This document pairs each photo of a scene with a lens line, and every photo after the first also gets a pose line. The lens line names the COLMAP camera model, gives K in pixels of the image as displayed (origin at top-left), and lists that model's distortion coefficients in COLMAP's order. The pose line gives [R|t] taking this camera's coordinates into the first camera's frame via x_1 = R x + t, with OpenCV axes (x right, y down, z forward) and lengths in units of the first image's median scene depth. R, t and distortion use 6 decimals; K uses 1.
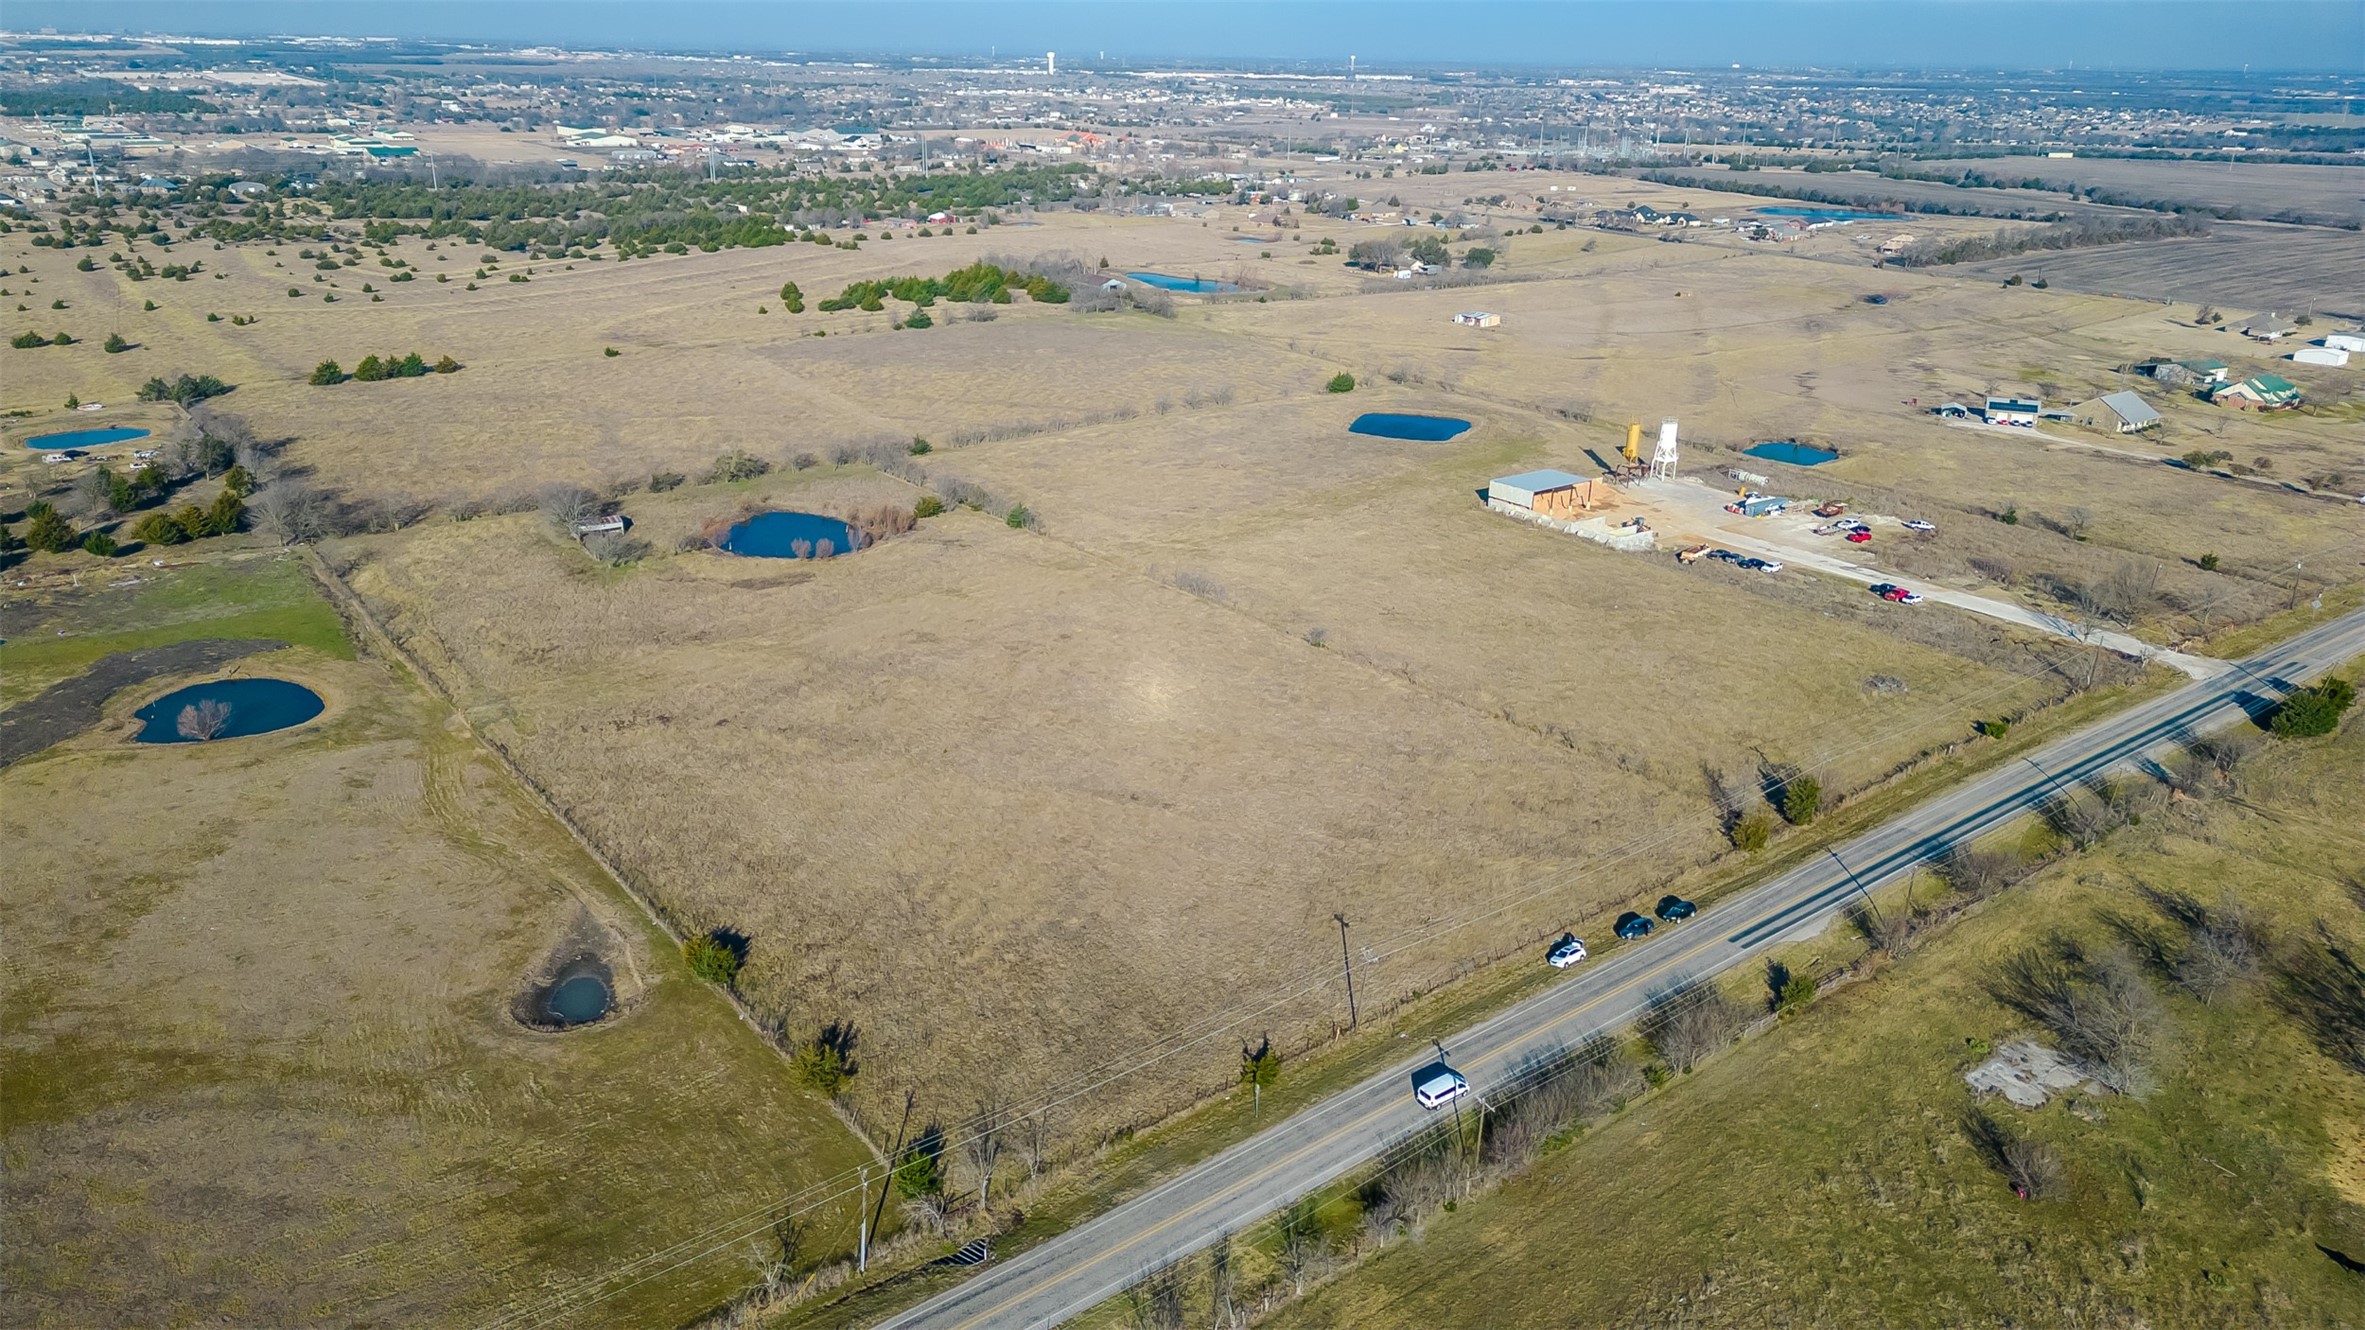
lens RADIAL K [[1643.5, 0, 1175.0], [0, 1643.5, 665.3], [0, 0, 1]] dist [0.076519, -0.067309]
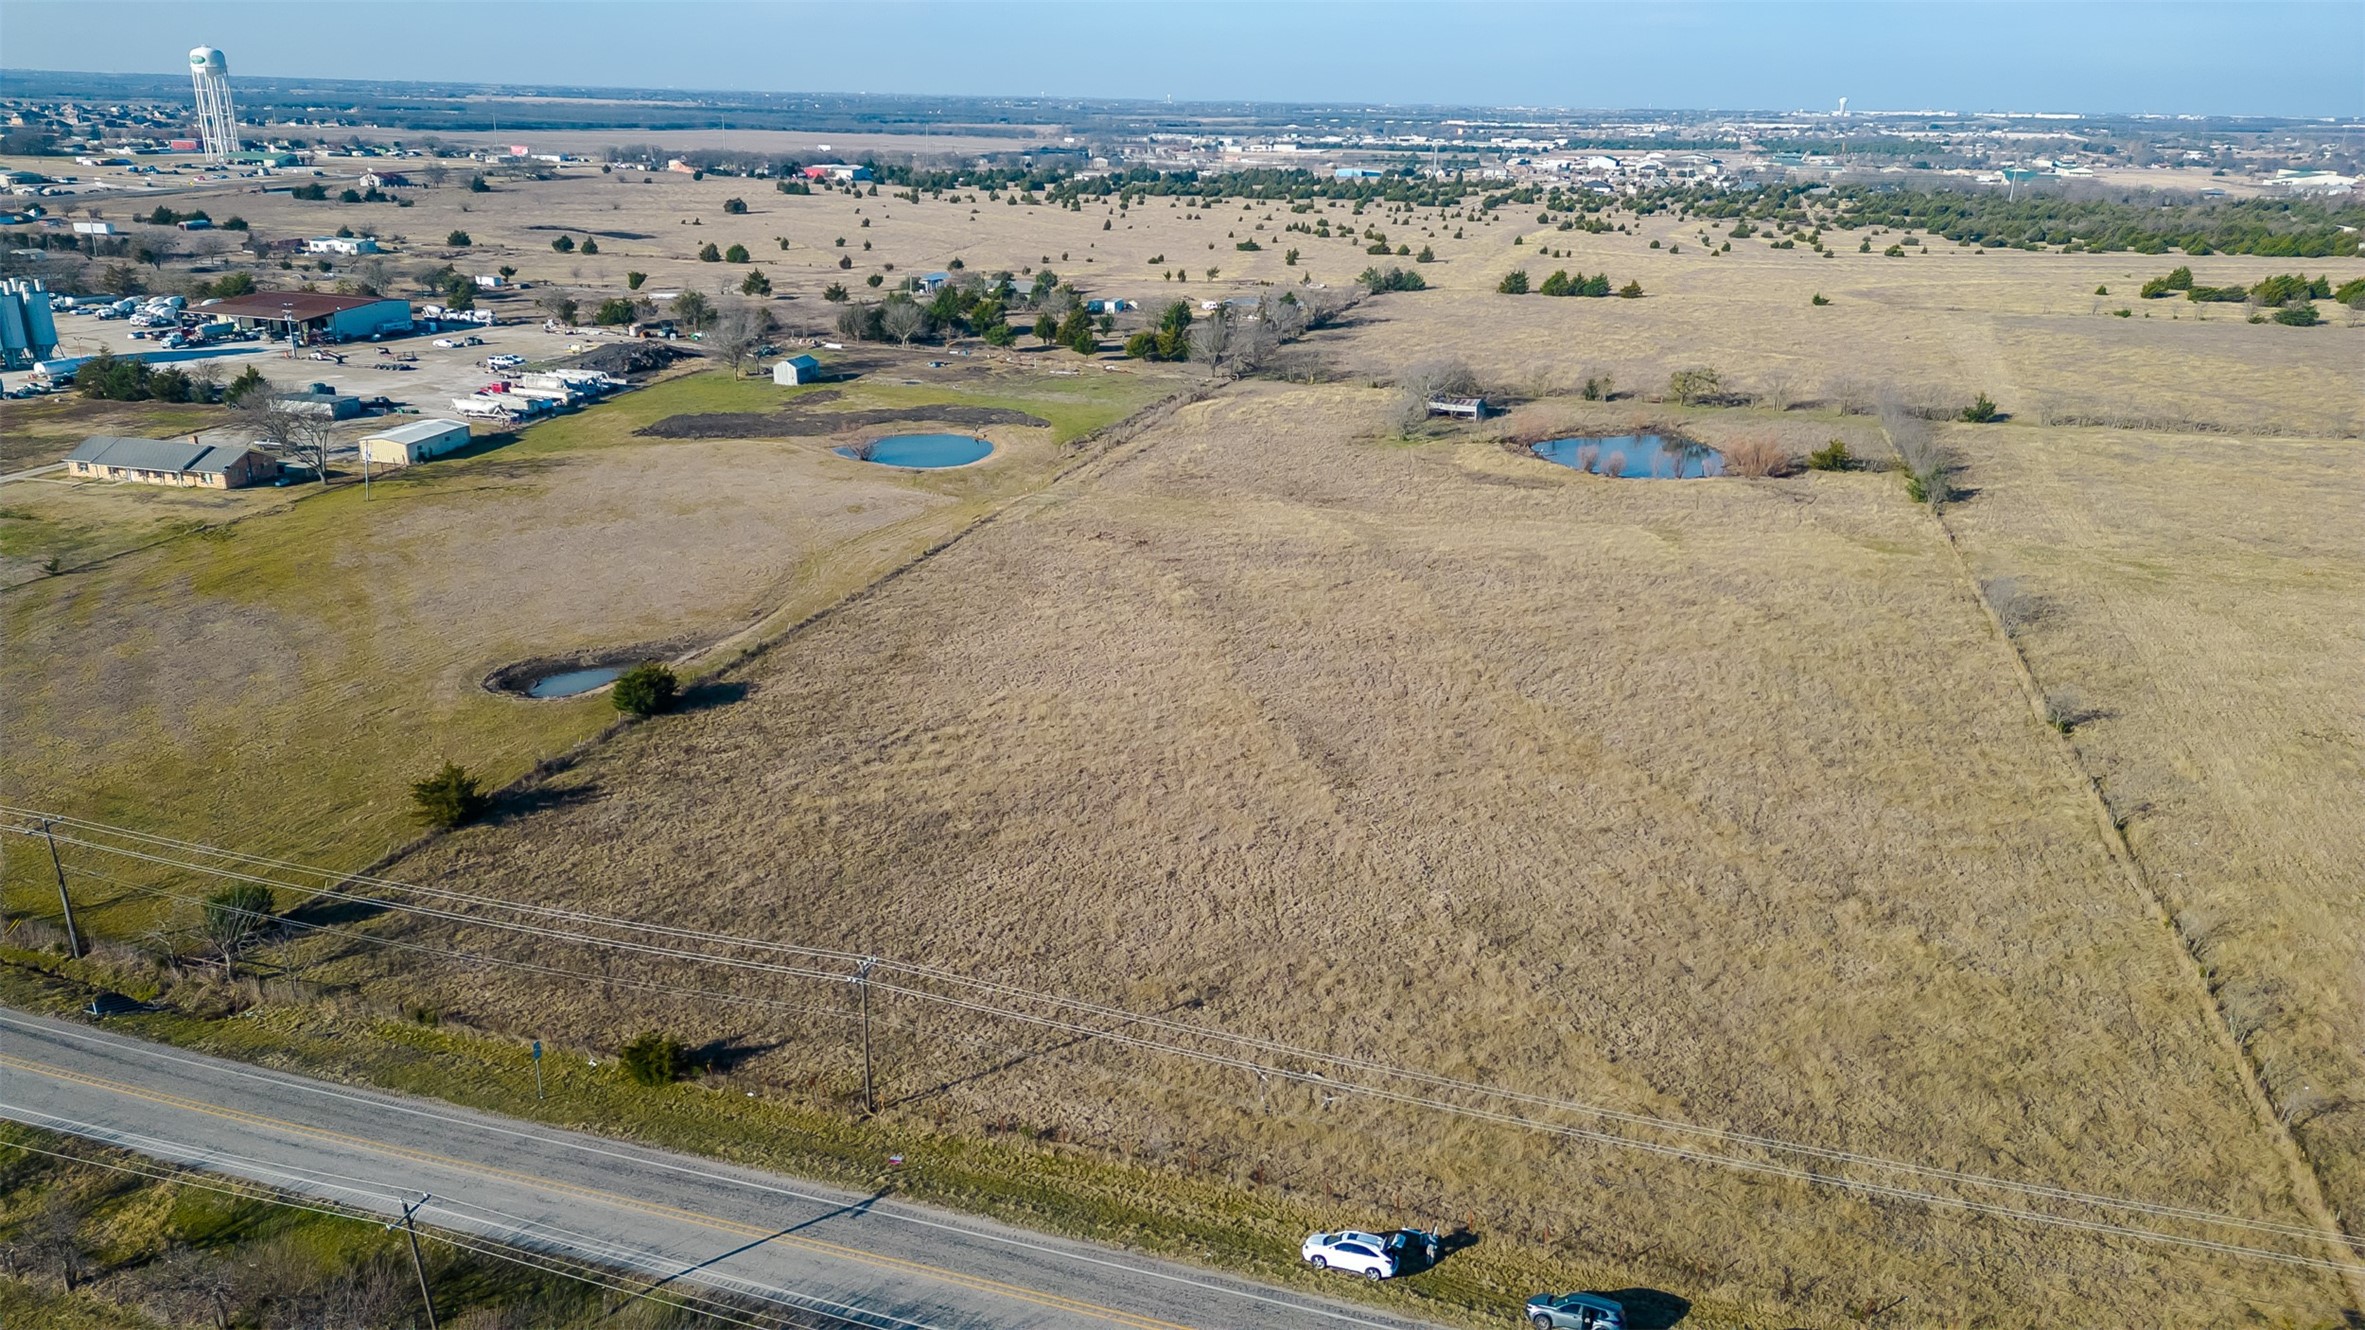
lens RADIAL K [[1643.5, 0, 1175.0], [0, 1643.5, 665.3], [0, 0, 1]] dist [0.076519, -0.067309]
pose [[0.560247, 0.264054, -0.785111, 0.294328], [-0.300191, 0.948120, 0.104665, -0.001307], [0.772016, 0.177045, 0.610447, 0.384438]]
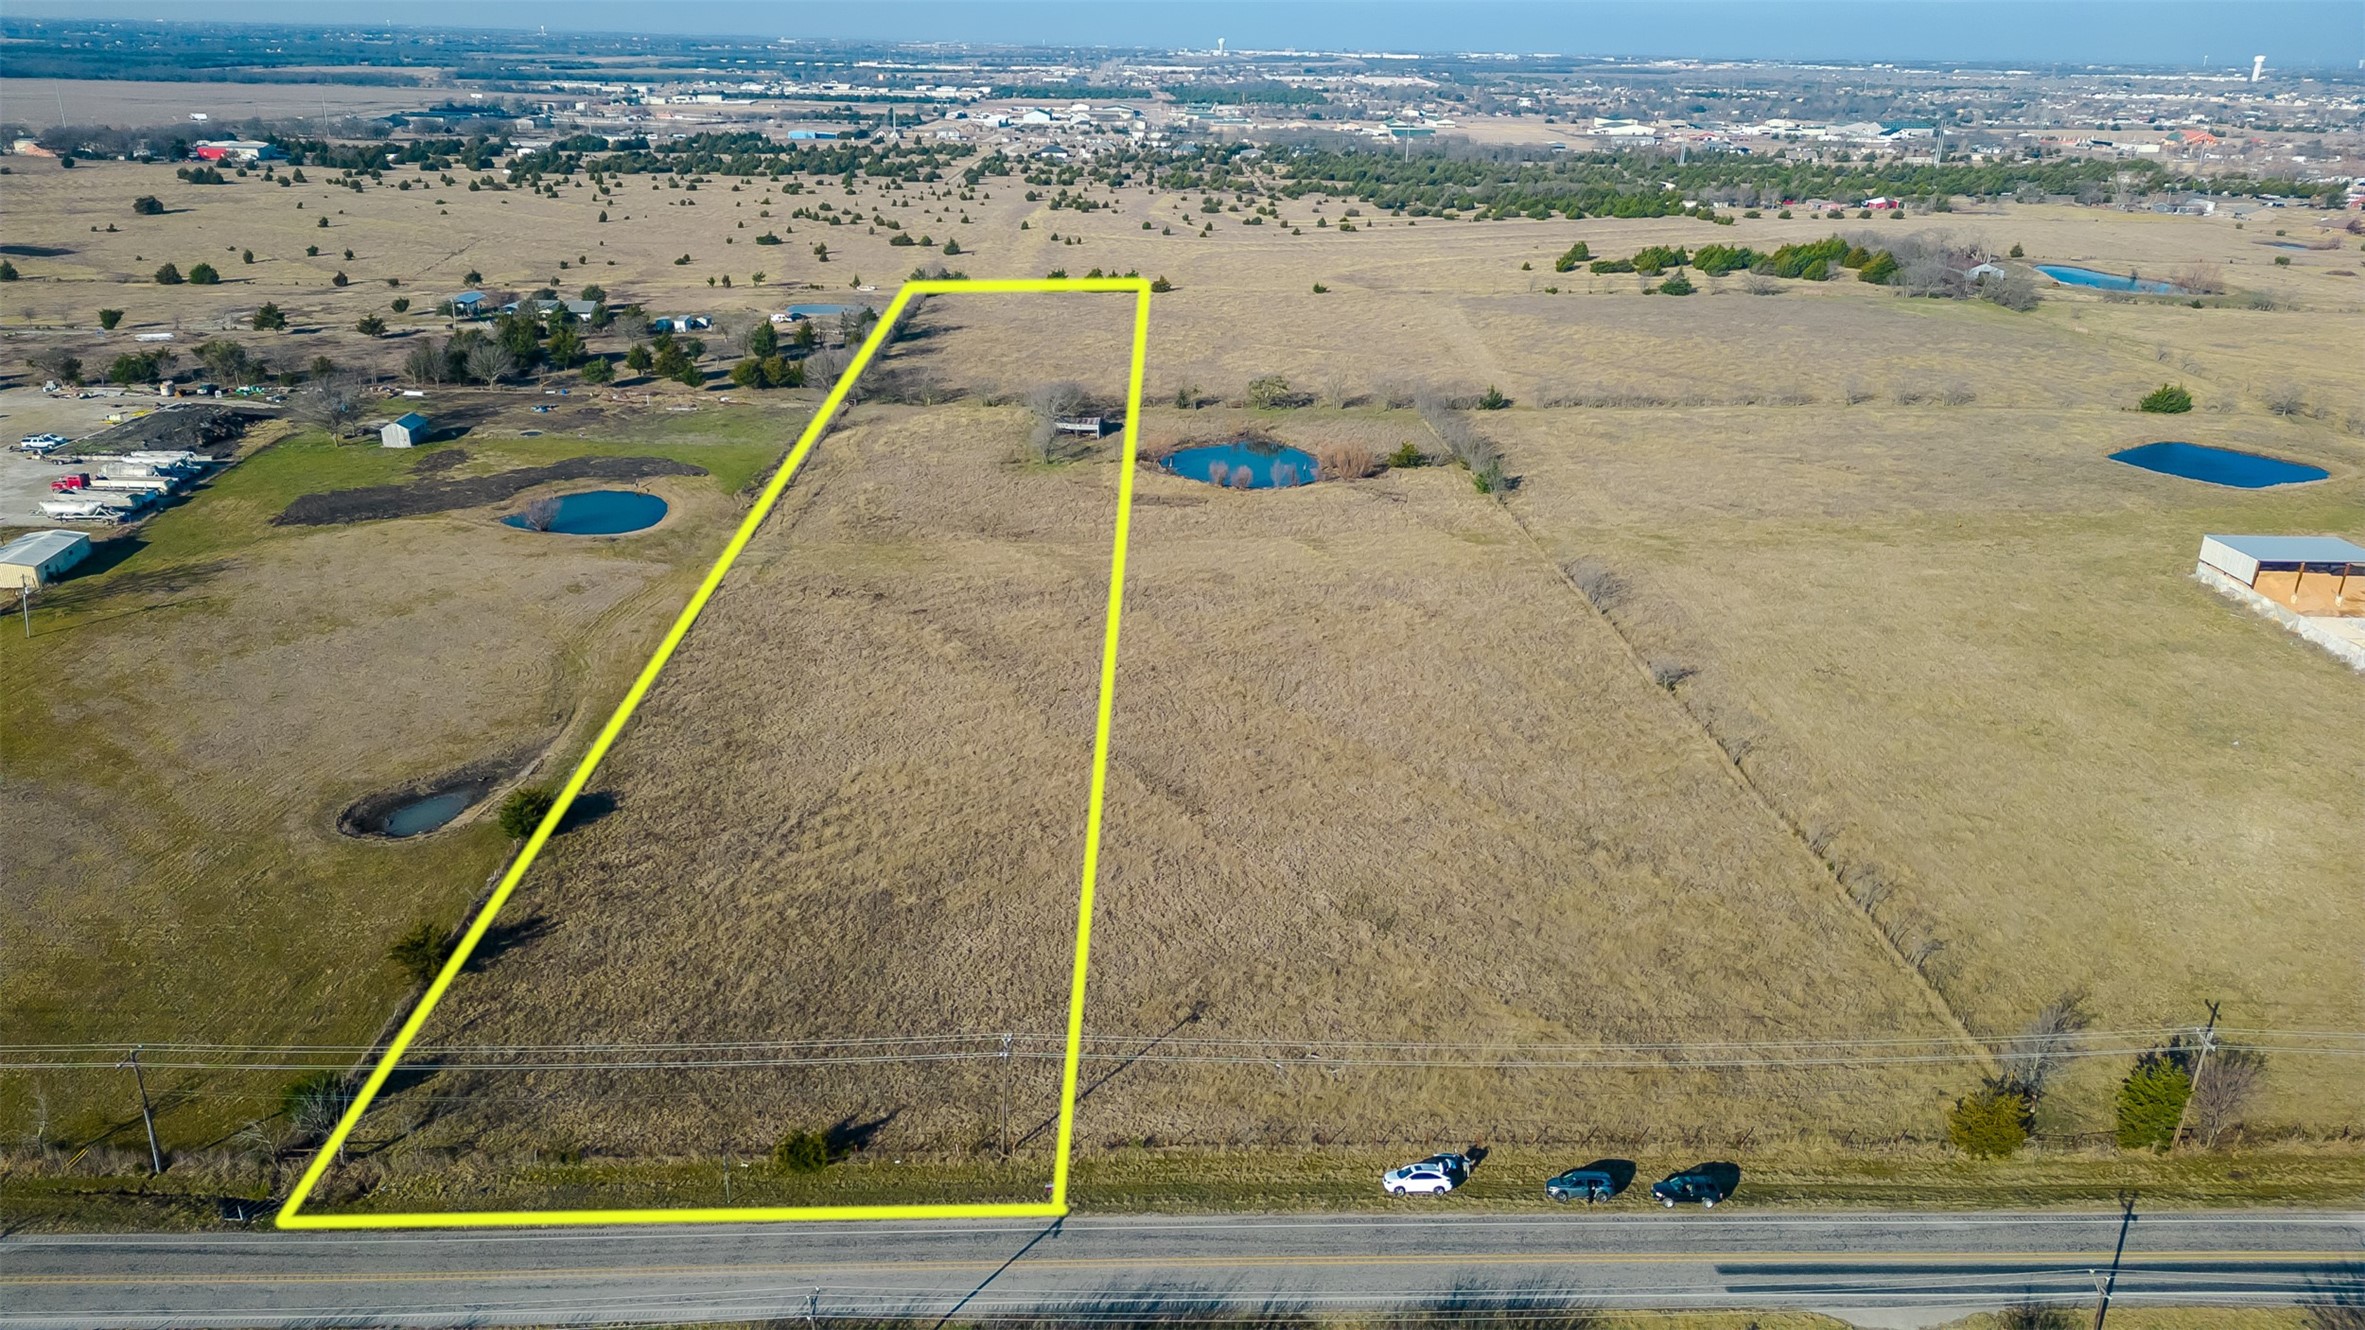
lens RADIAL K [[1643.5, 0, 1175.0], [0, 1643.5, 665.3], [0, 0, 1]] dist [0.076519, -0.067309]
pose [[0.805012, 0.208441, -0.555434, 0.266385], [-0.213563, 0.975295, 0.056480, -0.013575], [0.553485, 0.073153, 0.829640, 0.247522]]
